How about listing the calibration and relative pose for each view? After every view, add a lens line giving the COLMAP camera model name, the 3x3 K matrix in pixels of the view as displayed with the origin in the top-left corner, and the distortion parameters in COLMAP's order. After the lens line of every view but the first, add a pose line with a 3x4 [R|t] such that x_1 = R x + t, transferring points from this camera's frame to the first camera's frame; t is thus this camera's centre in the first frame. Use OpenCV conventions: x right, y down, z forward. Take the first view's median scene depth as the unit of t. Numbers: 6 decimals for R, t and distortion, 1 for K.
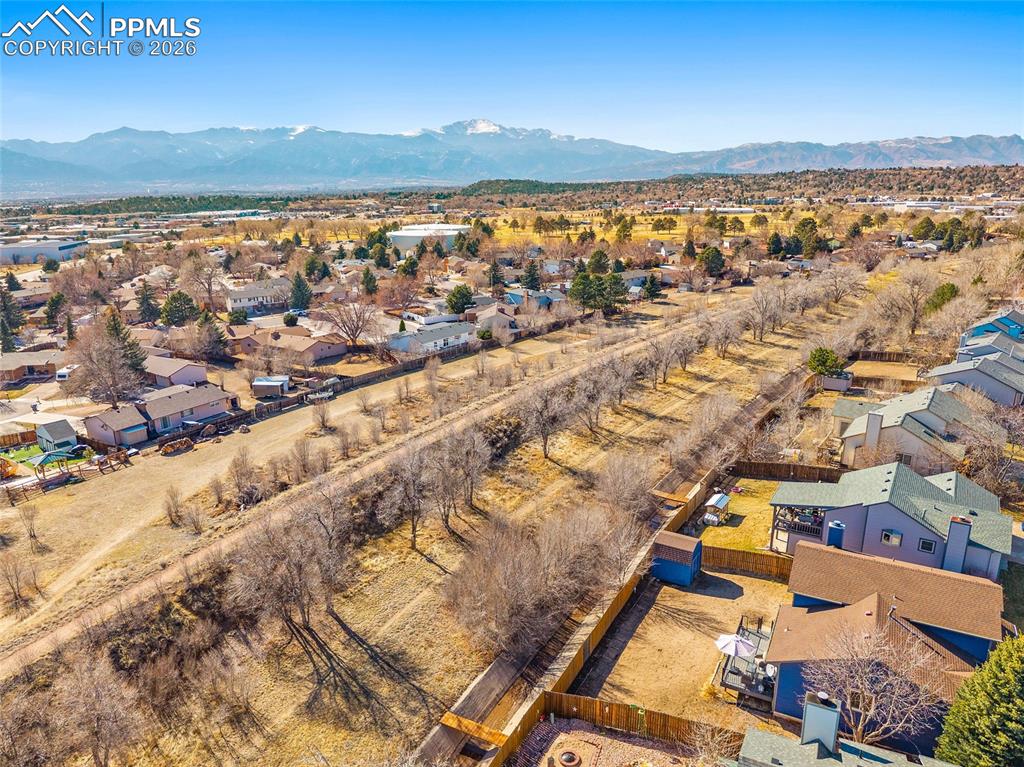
lens RADIAL K [[695.9, 0, 511.3], [0, 695.9, 387.6], [0, 0, 1]] dist [0.034732, -0.037066]
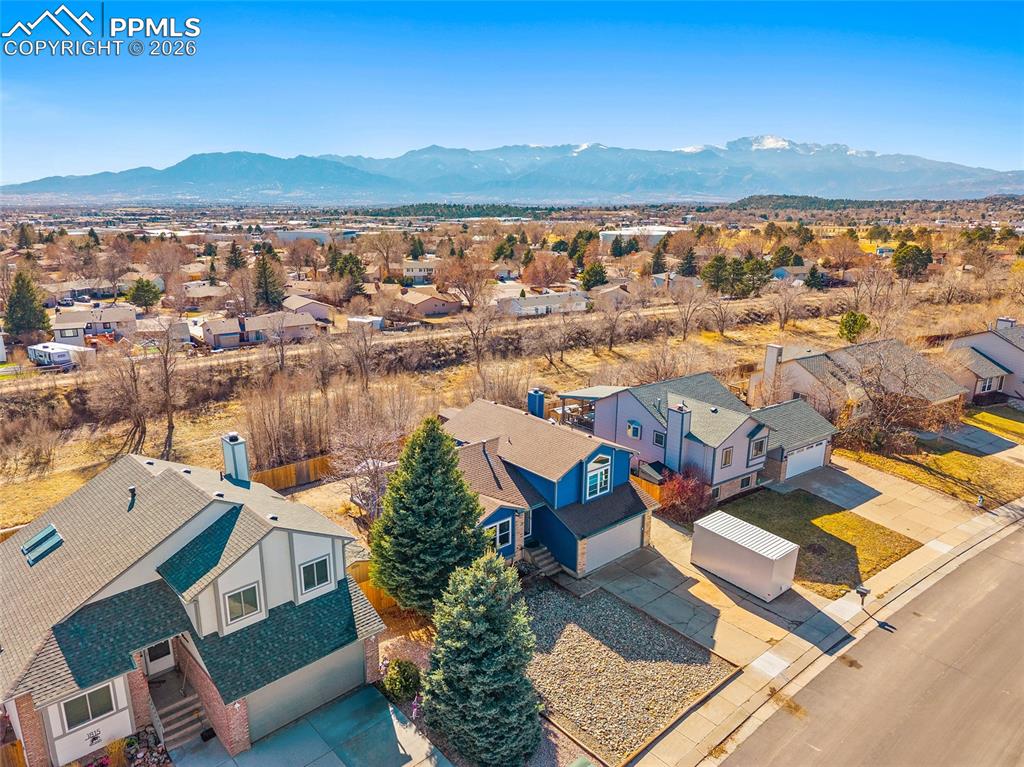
lens RADIAL K [[703.8, 0, 517.1], [0, 703.8, 385.3], [0, 0, 1]] dist [0.039780, -0.059161]
pose [[0.932063, 0.113904, -0.343925, 0.720035], [-0.123739, 0.992292, -0.006705, 0.181916], [0.340510, 0.048806, 0.938973, 0.046545]]
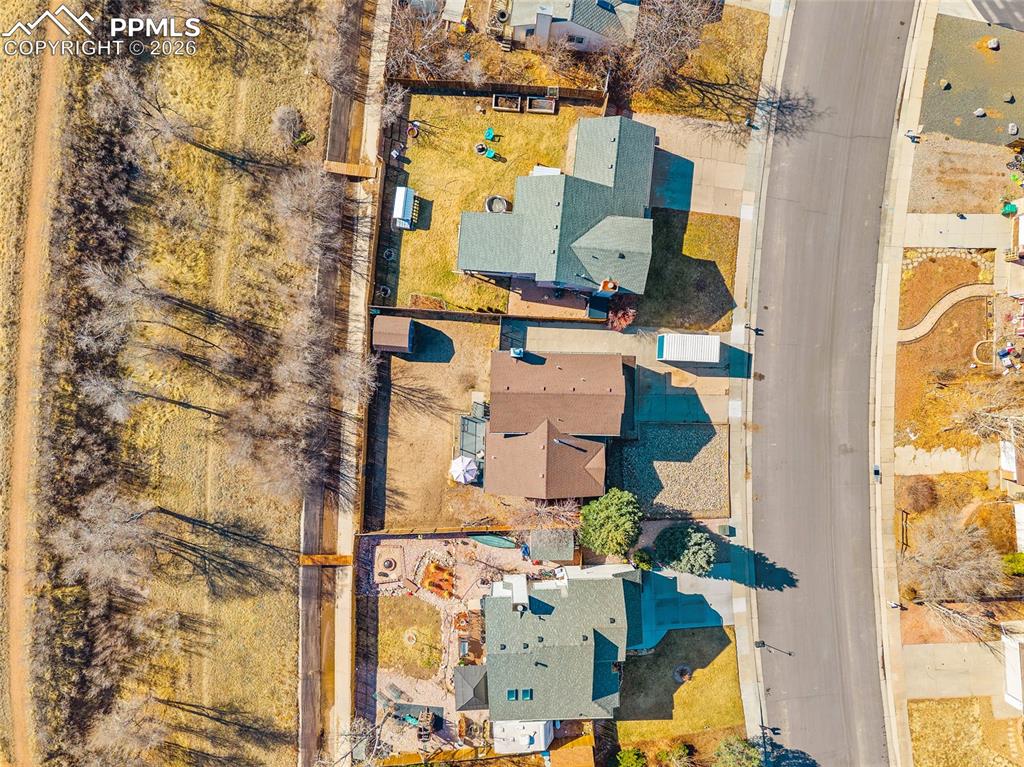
lens RADIAL K [[695.9, 0, 511.3], [0, 695.9, 387.6], [0, 0, 1]] dist [0.034732, -0.037066]
pose [[0.894049, -0.447266, 0.025082, 0.367118], [0.102412, 0.258580, 0.960546, -0.864596], [-0.436106, -0.856206, 0.276989, 0.571504]]
